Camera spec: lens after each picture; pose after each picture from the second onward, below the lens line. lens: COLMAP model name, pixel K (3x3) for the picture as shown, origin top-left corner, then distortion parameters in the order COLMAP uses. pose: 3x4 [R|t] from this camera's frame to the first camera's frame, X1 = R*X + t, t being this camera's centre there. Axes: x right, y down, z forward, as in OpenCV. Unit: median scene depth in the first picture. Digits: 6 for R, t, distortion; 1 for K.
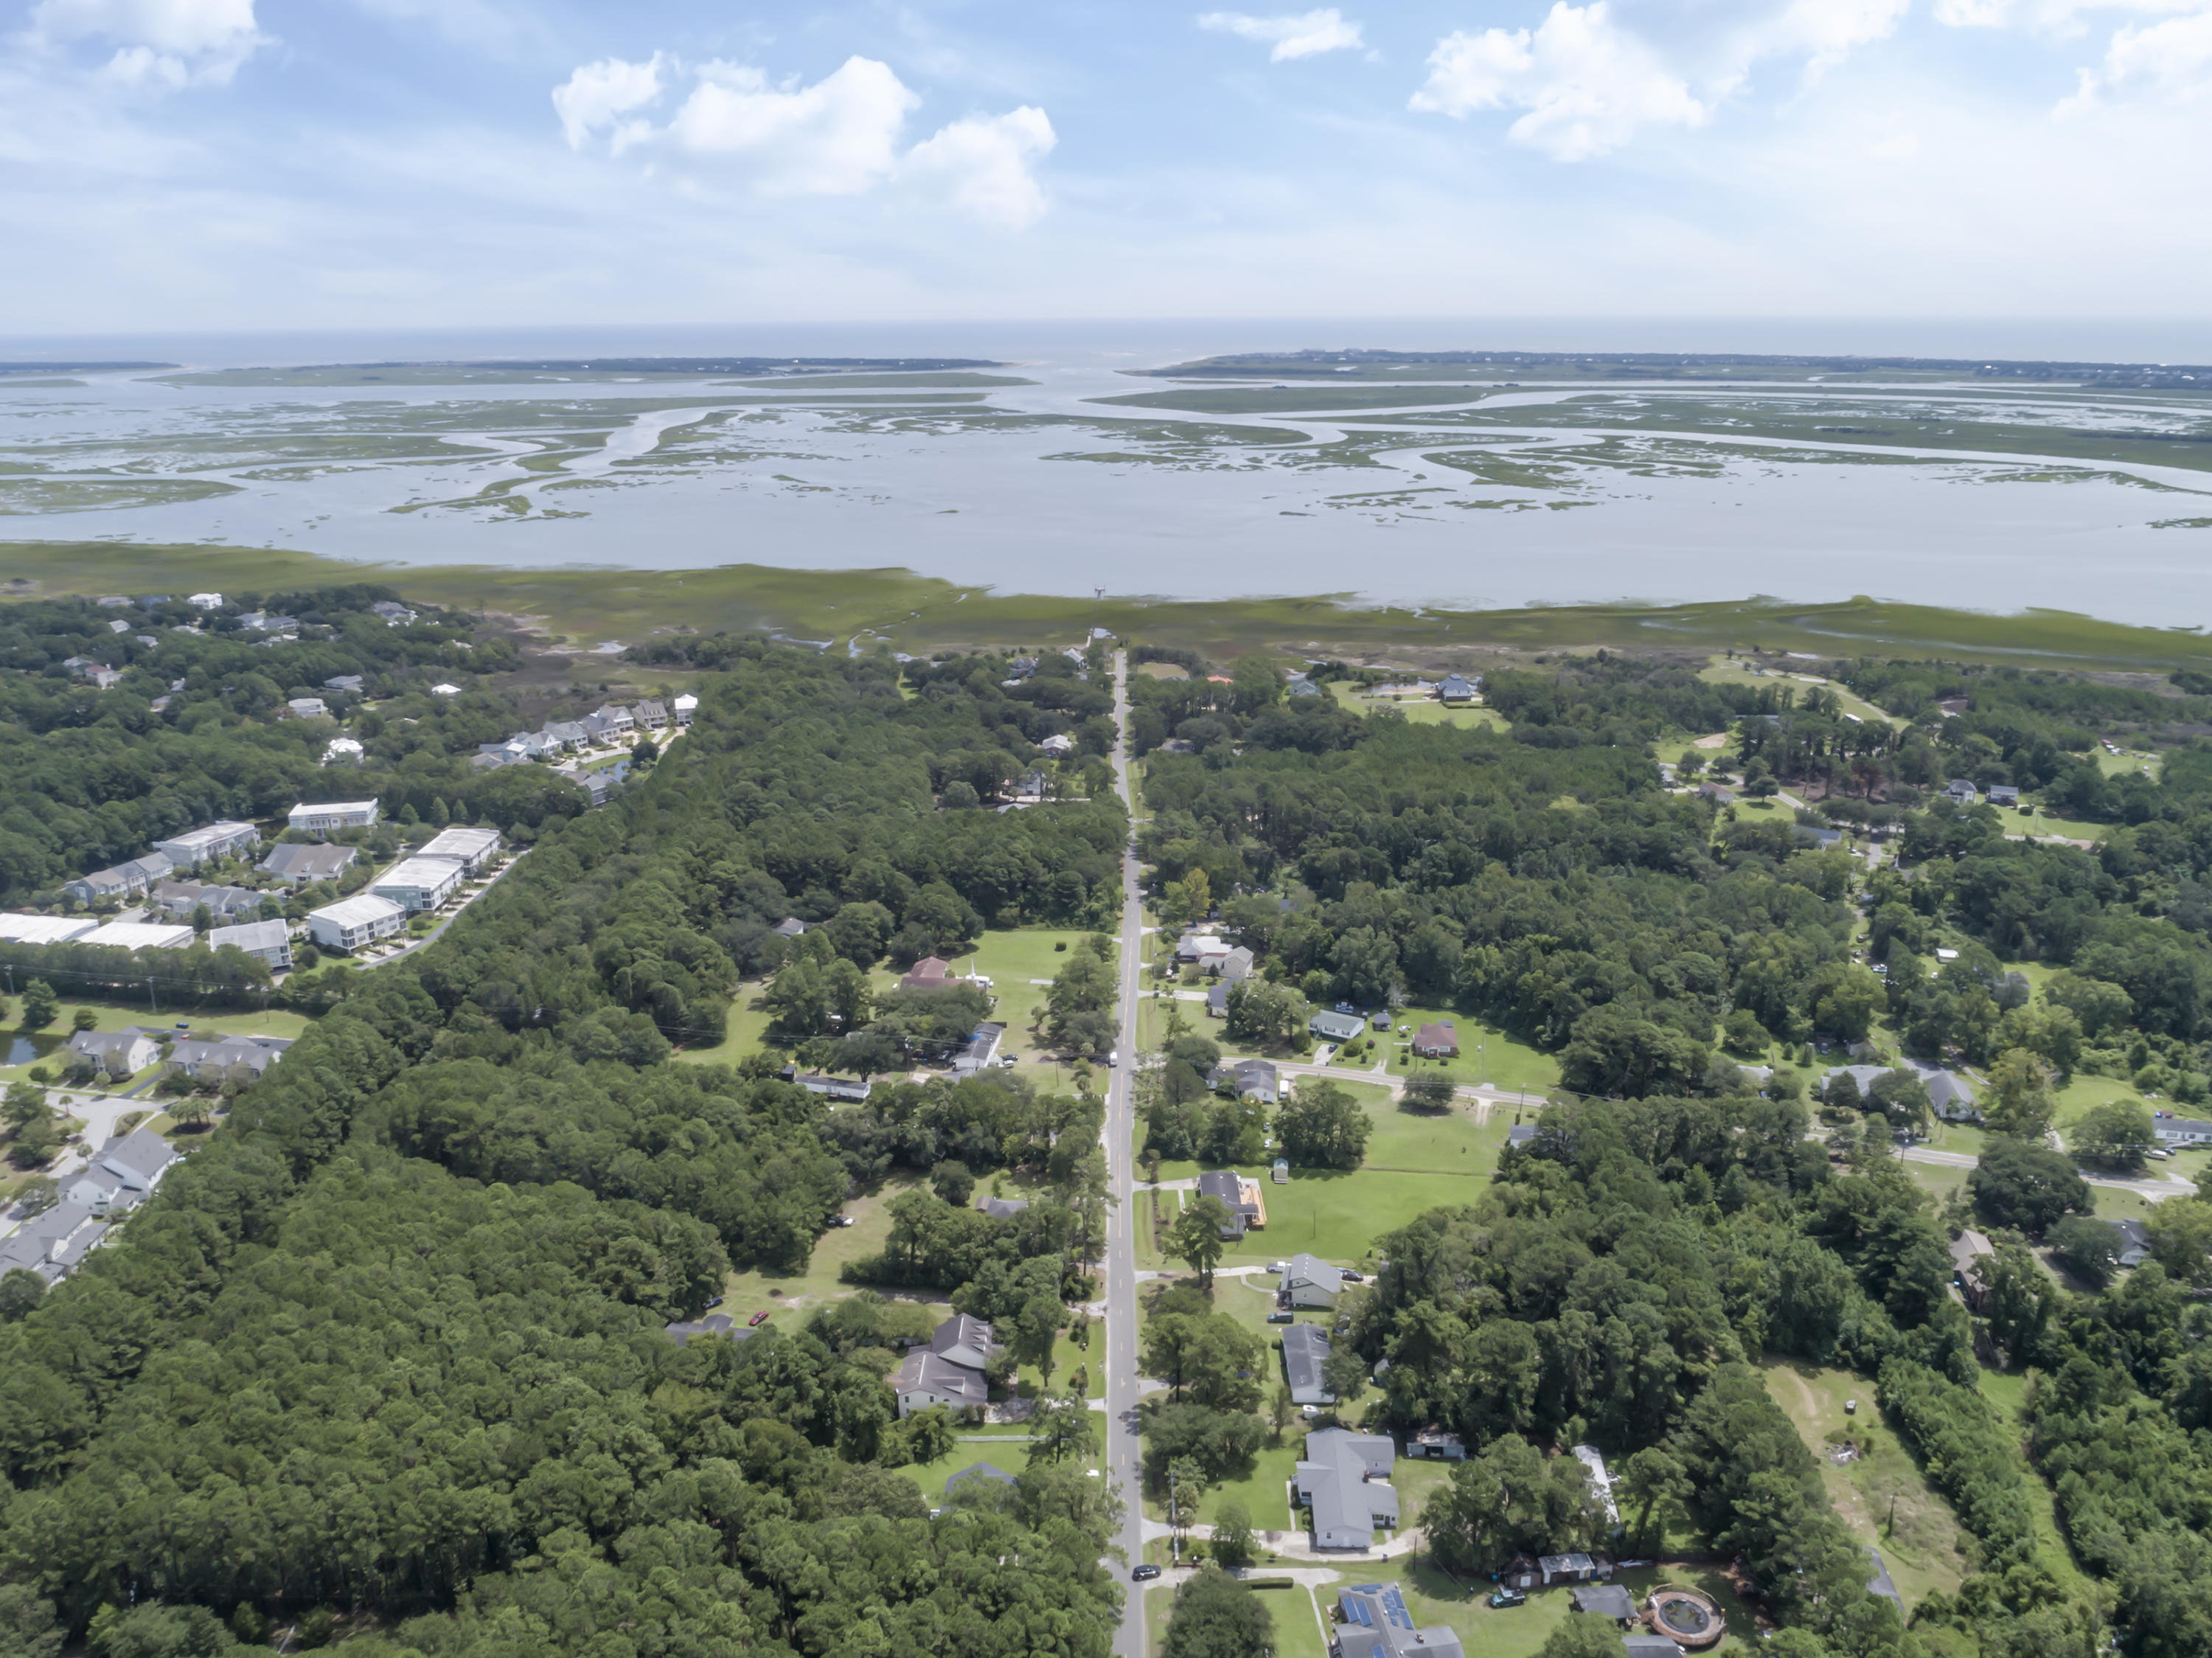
lens RADIAL K [[1616.0, 0, 1112.5], [0, 1616.0, 864.4], [0, 0, 1]] dist [-0.019309, 0.007200]
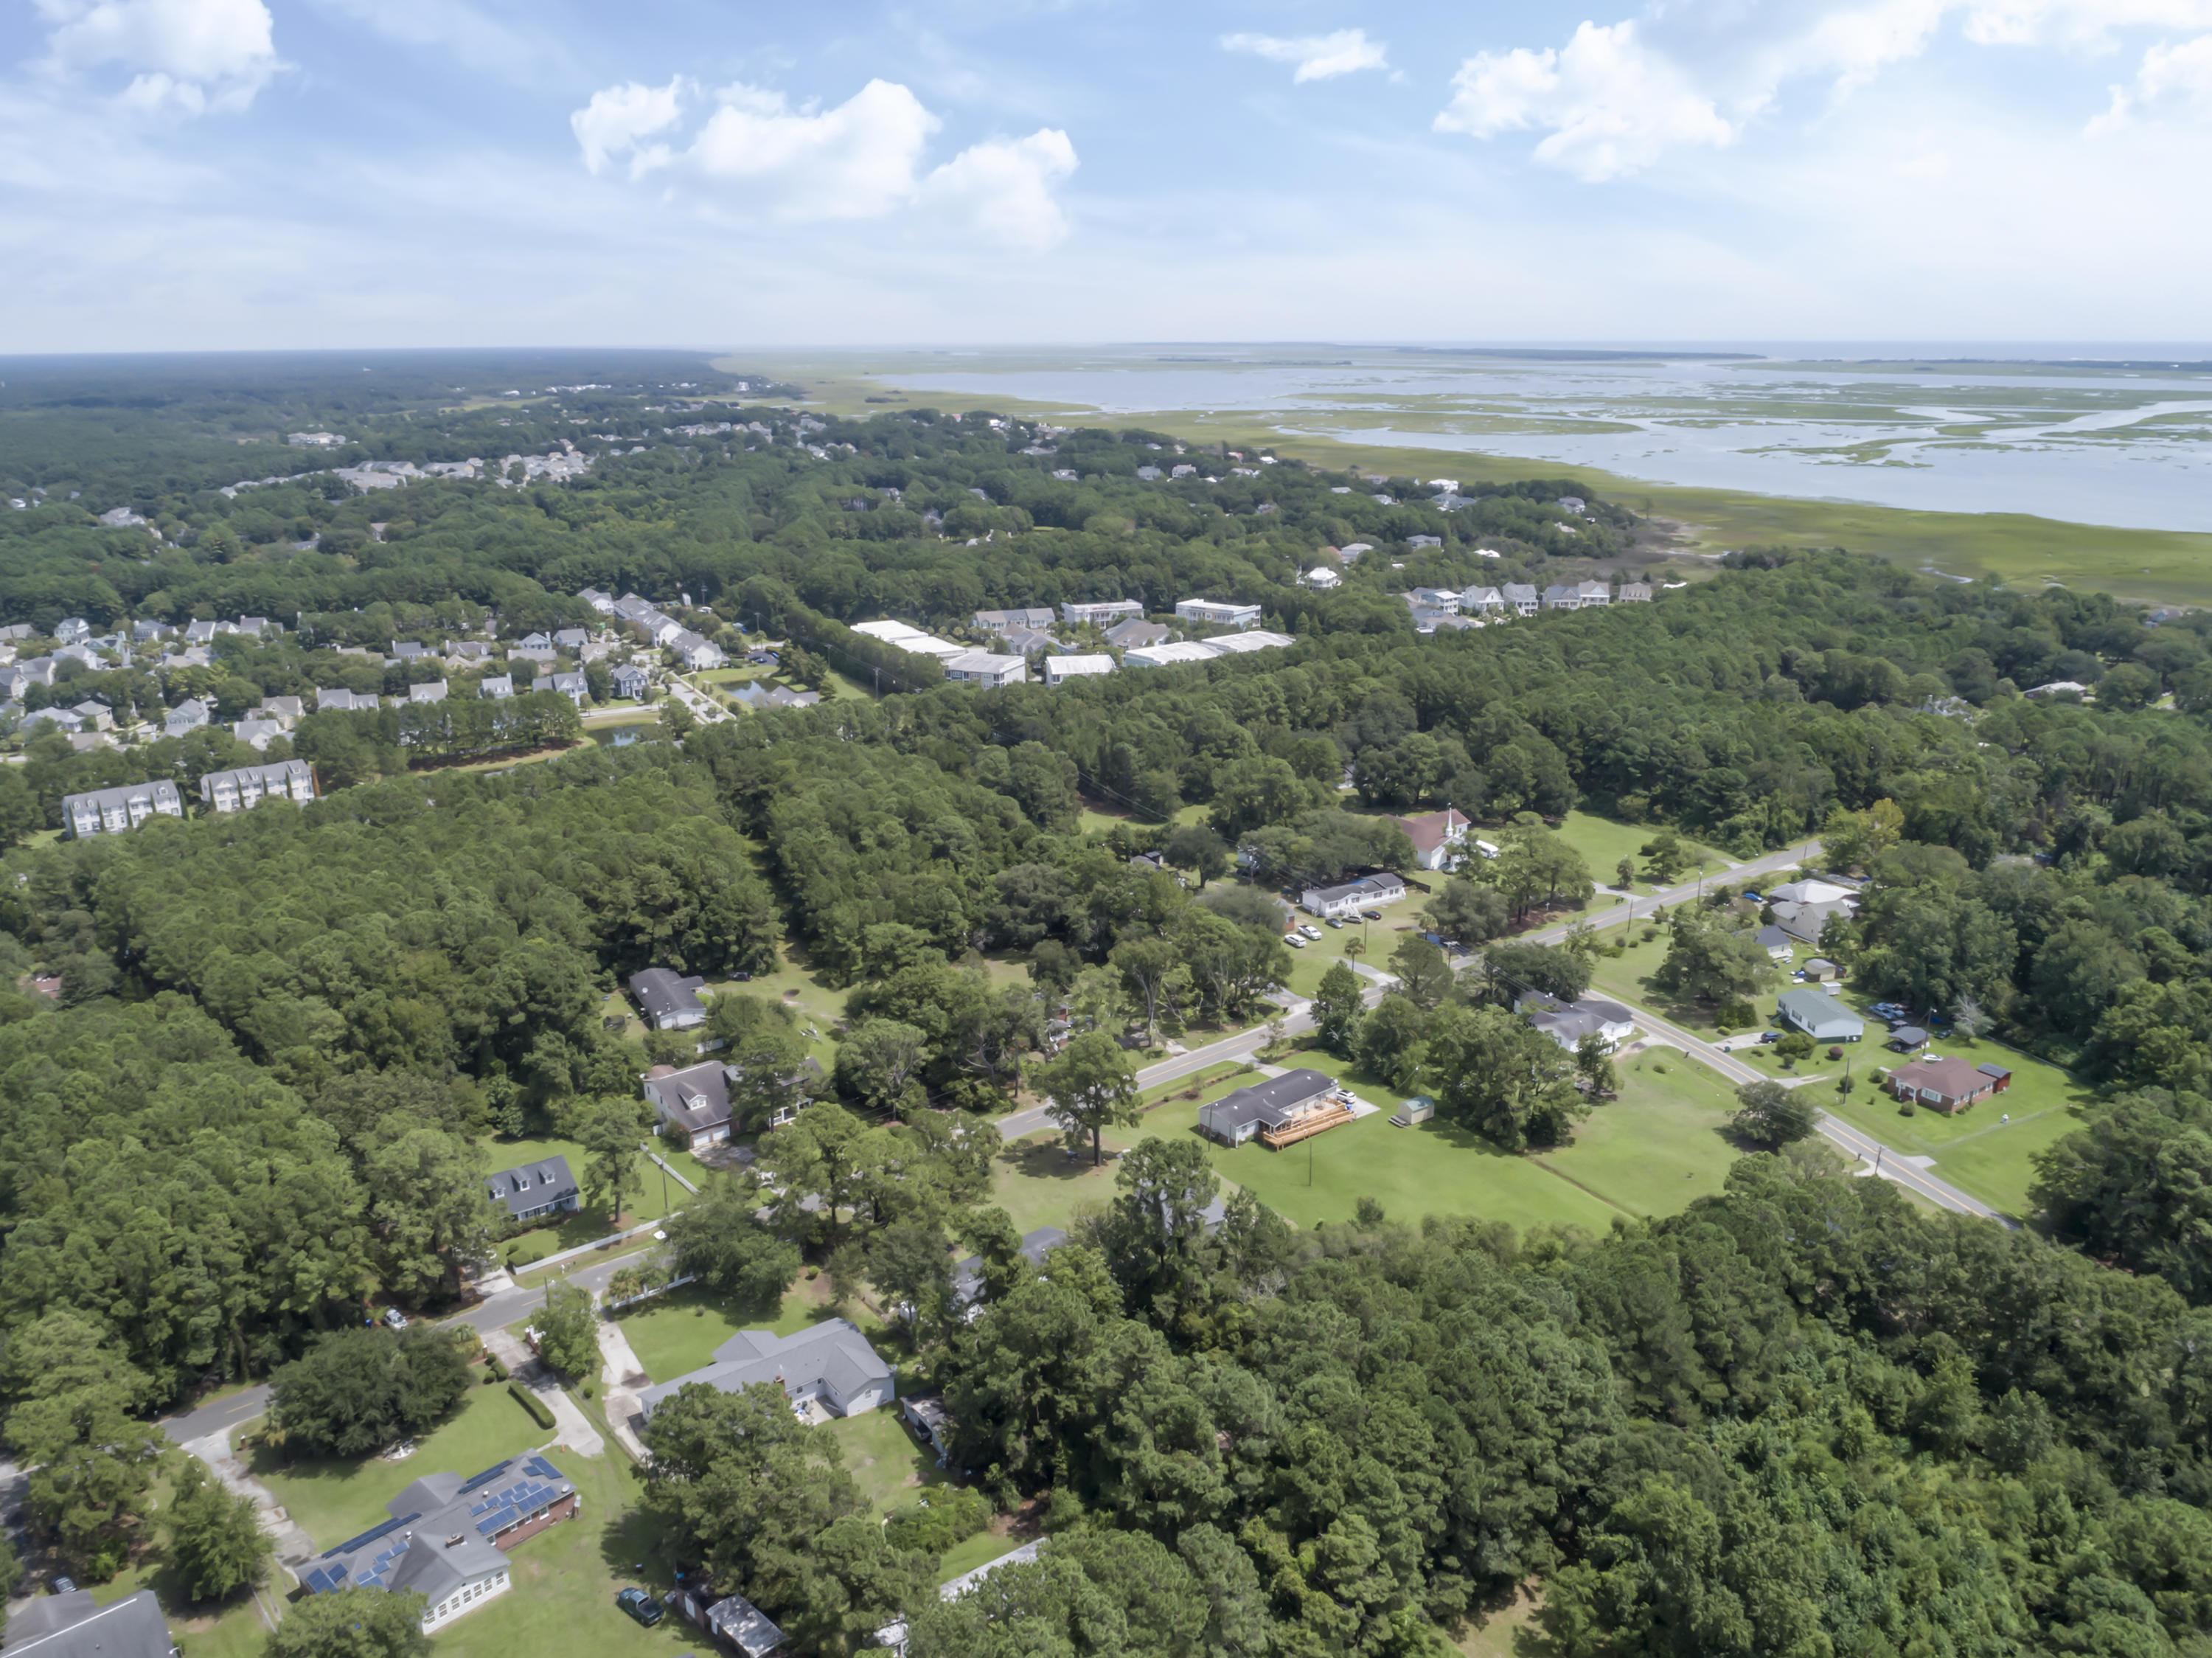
lens RADIAL K [[1616.0, 0, 1112.5], [0, 1616.0, 864.4], [0, 0, 1]] dist [-0.019309, 0.007200]
pose [[0.660660, 0.251126, -0.707435, 0.409206], [-0.242971, 0.963192, 0.115008, 0.038521], [0.710277, 0.095905, 0.697359, 0.377303]]
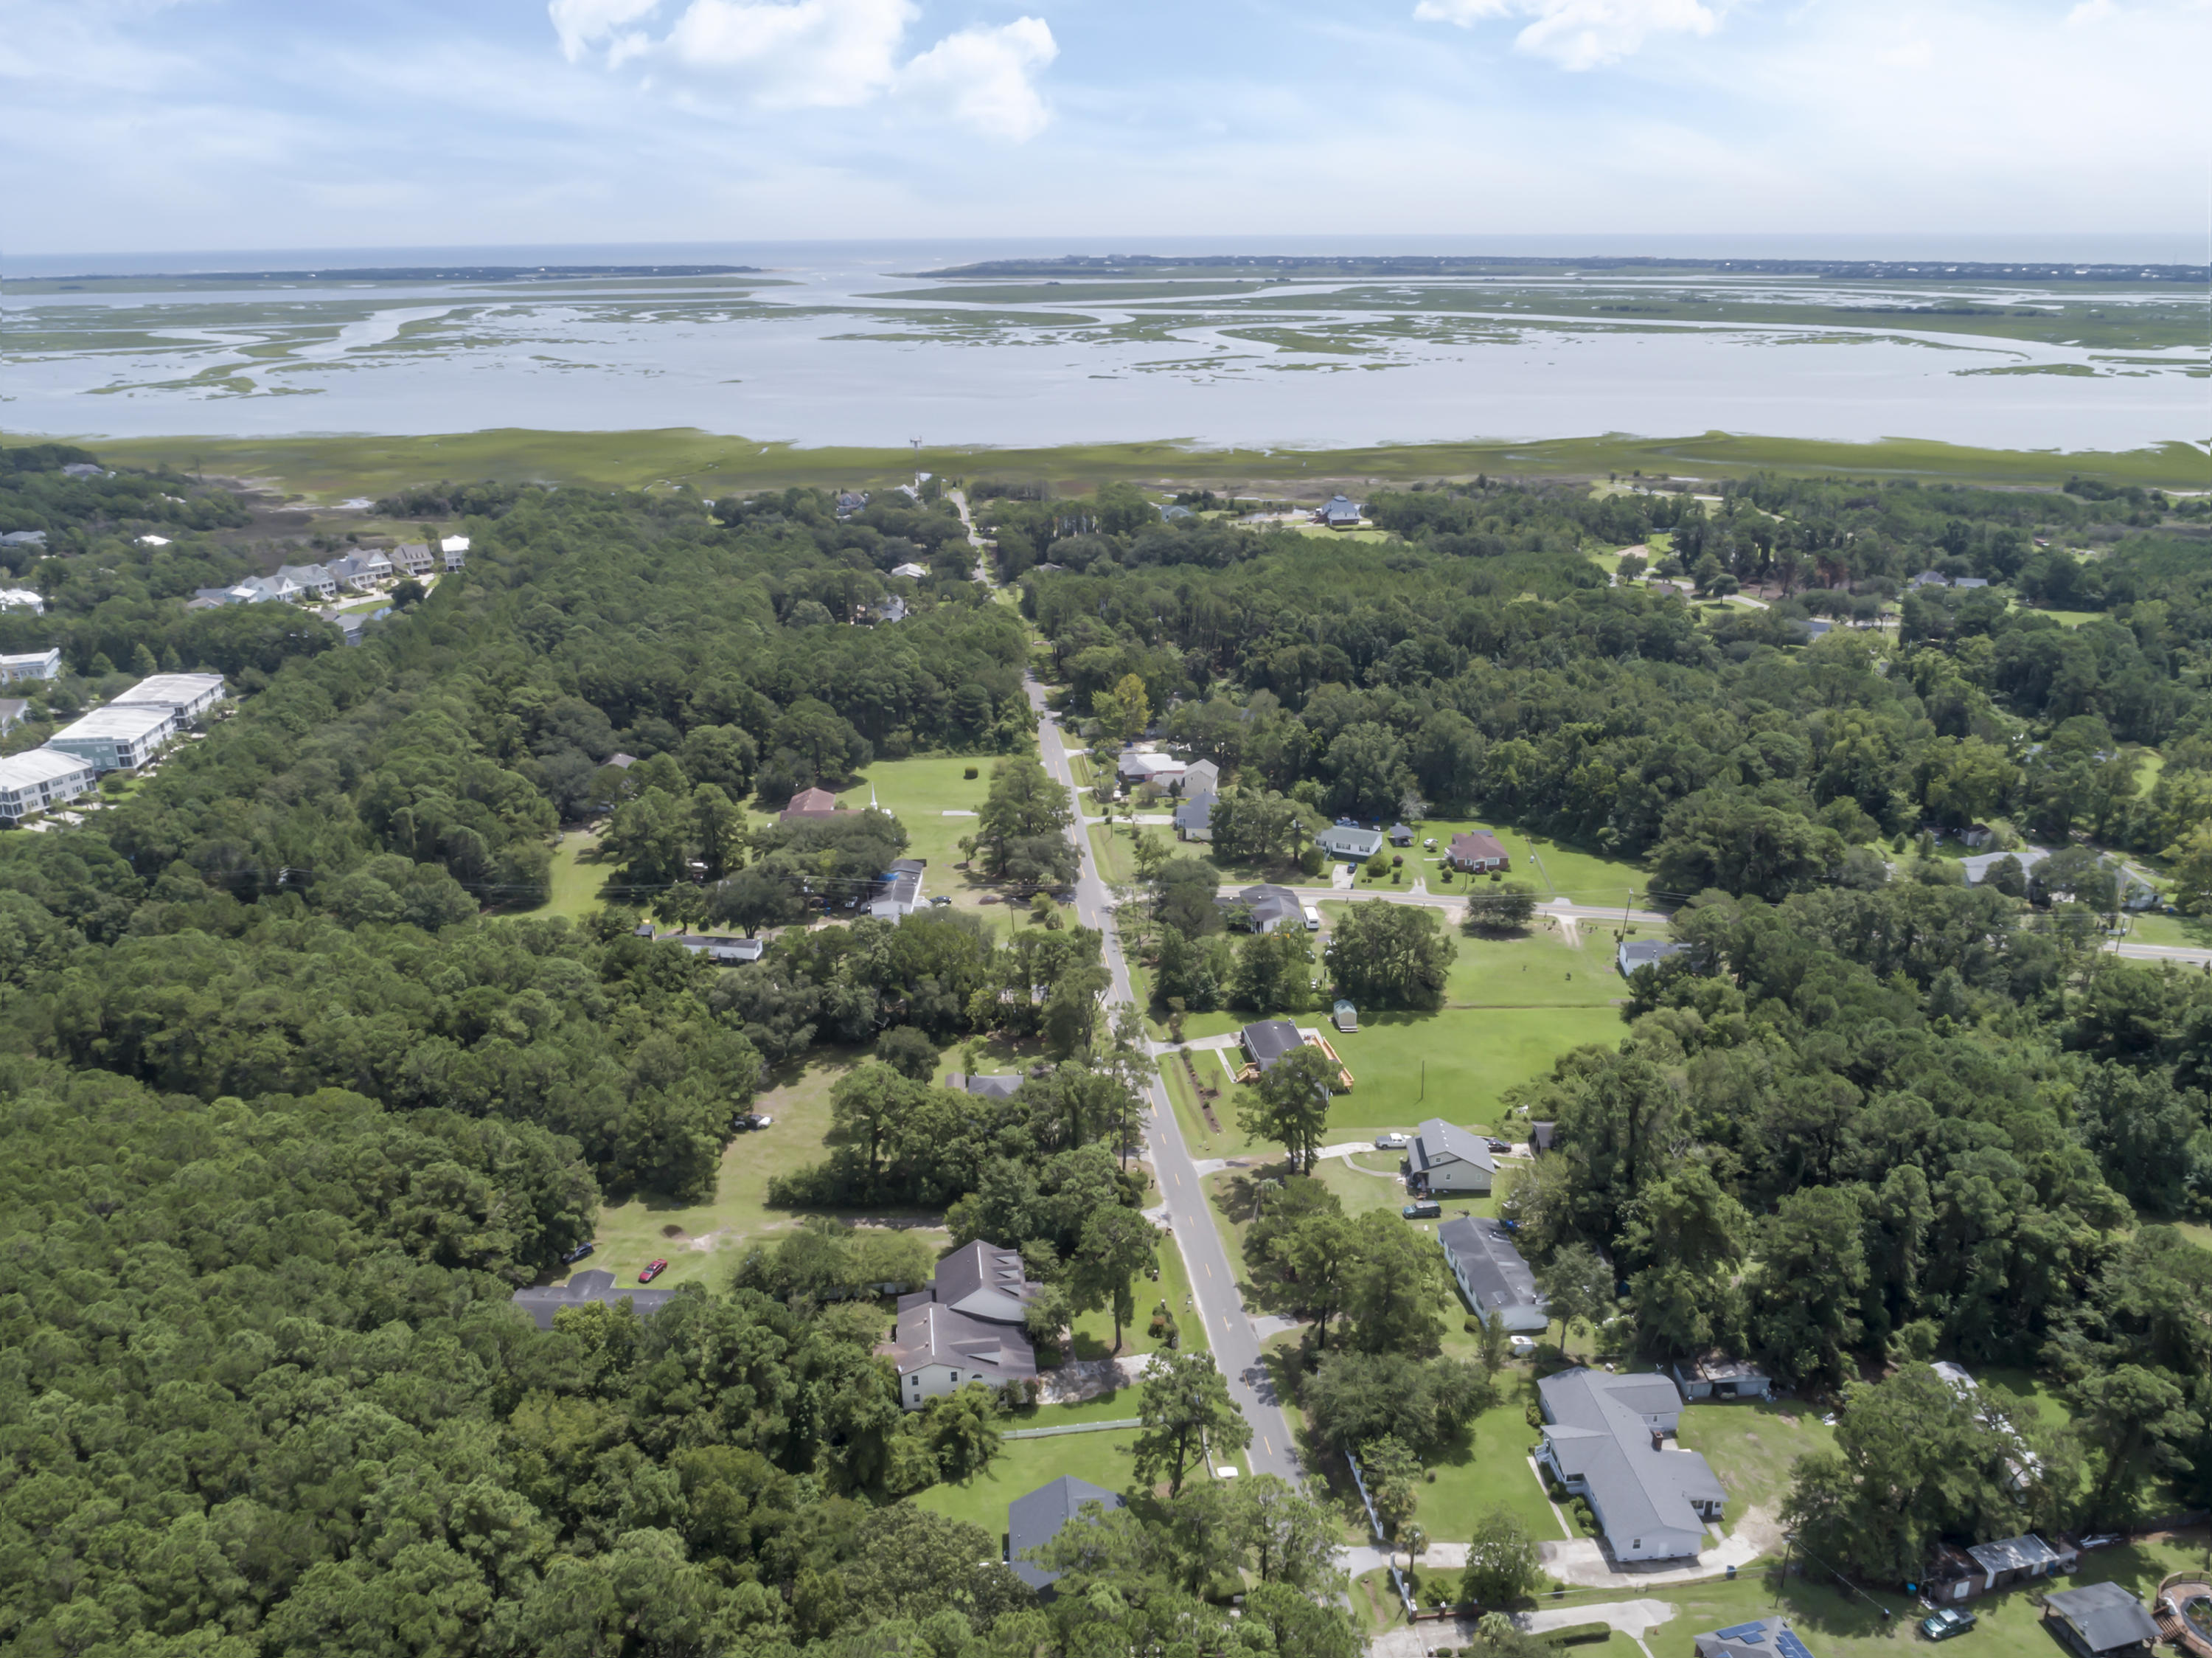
lens RADIAL K [[1616.0, 0, 1112.5], [0, 1616.0, 864.4], [0, 0, 1]] dist [-0.019309, 0.007200]
pose [[0.991007, -0.048077, 0.124875, -0.079569], [0.040739, 0.997326, 0.060666, 0.061426], [-0.127457, -0.055033, 0.990316, 0.244947]]
